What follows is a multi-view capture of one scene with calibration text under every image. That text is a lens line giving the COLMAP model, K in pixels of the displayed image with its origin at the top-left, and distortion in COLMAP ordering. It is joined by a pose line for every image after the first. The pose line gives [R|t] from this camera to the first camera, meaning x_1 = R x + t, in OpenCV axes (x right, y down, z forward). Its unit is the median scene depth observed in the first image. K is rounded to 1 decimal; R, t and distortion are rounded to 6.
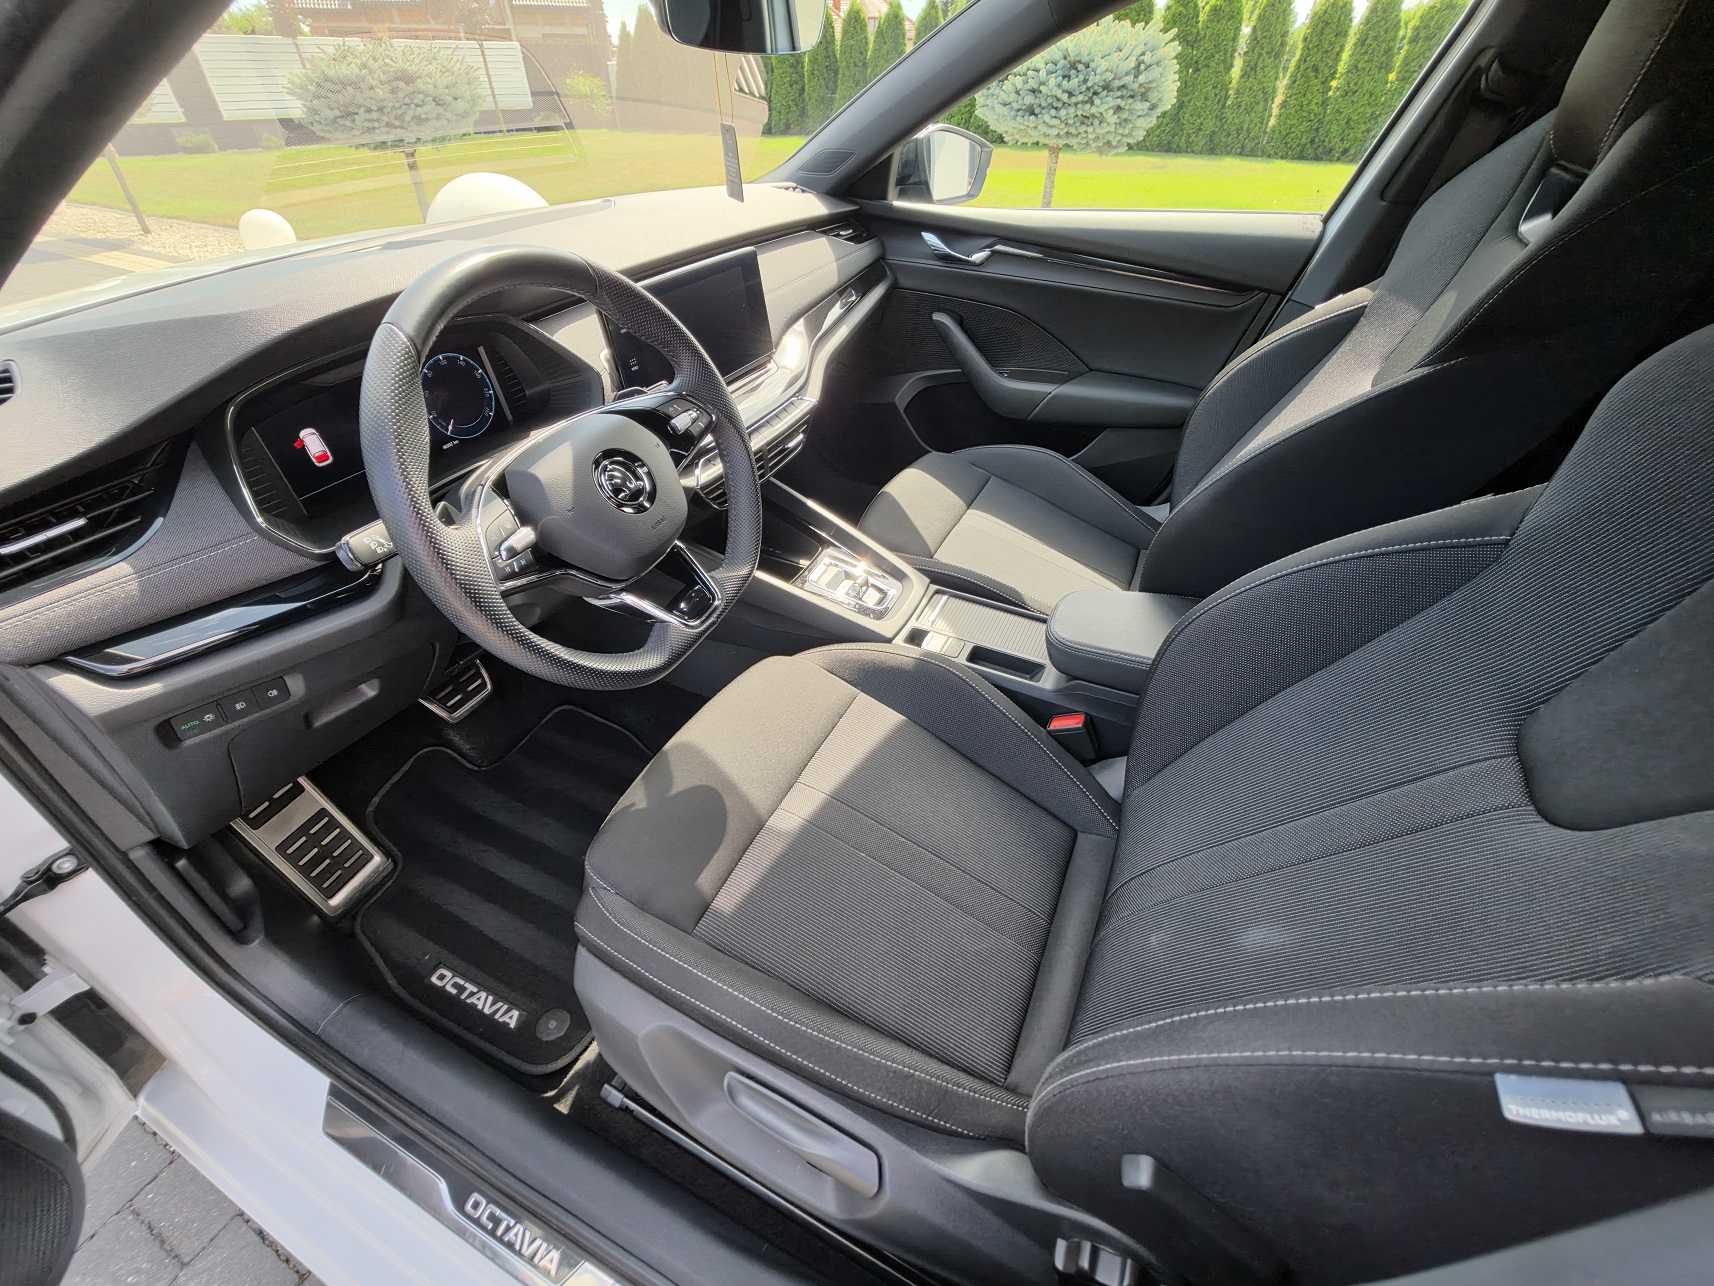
lens RADIAL K [[682.5, 0, 859.7], [0, 682.5, 667.4], [0, 0, 1]] dist [-0.016015, -0.000296]
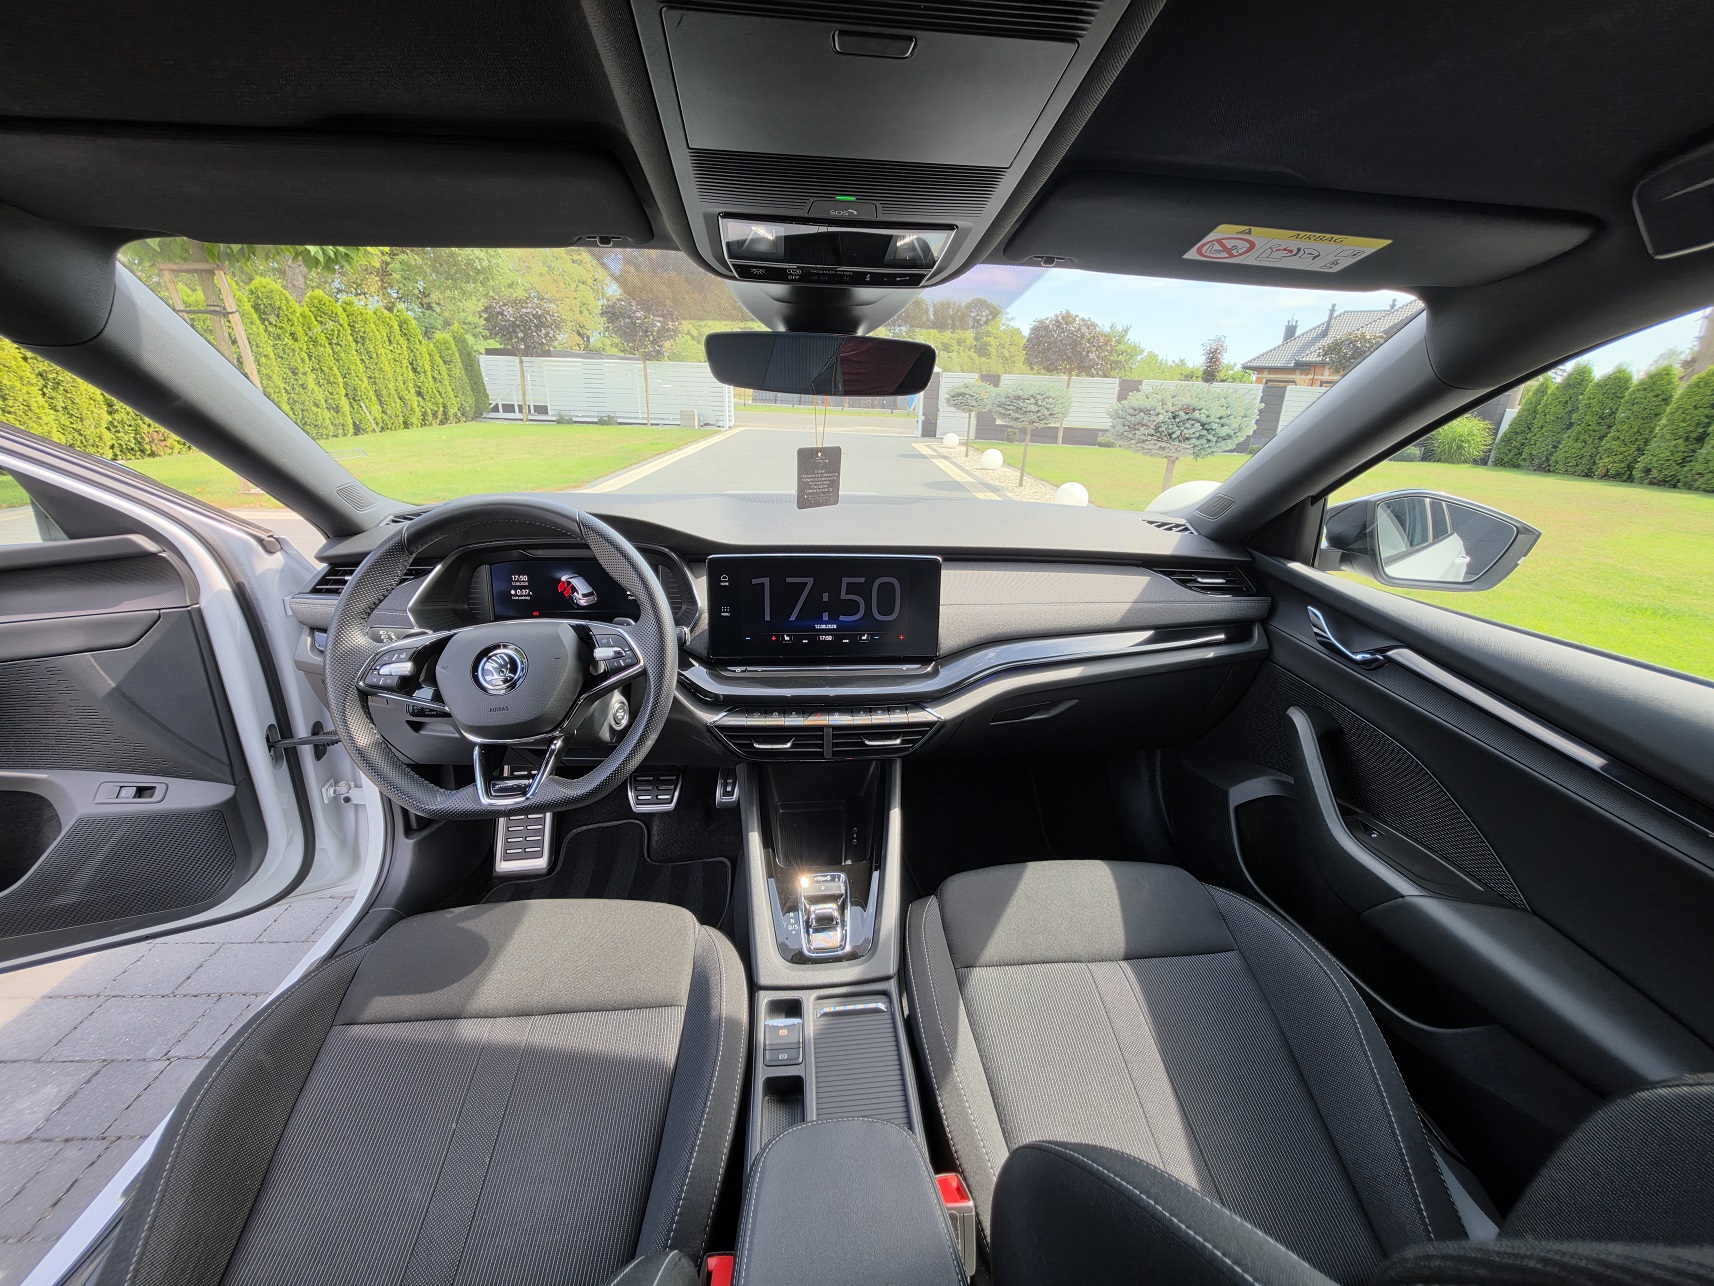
lens RADIAL K [[682.5, 0, 859.7], [0, 682.5, 667.4], [0, 0, 1]] dist [-0.016015, -0.000296]
pose [[0.509339, 0.332022, -0.793936, 0.473063], [-0.588988, 0.807136, -0.040315, -0.291612], [0.627429, 0.488153, 0.606663, 0.306314]]
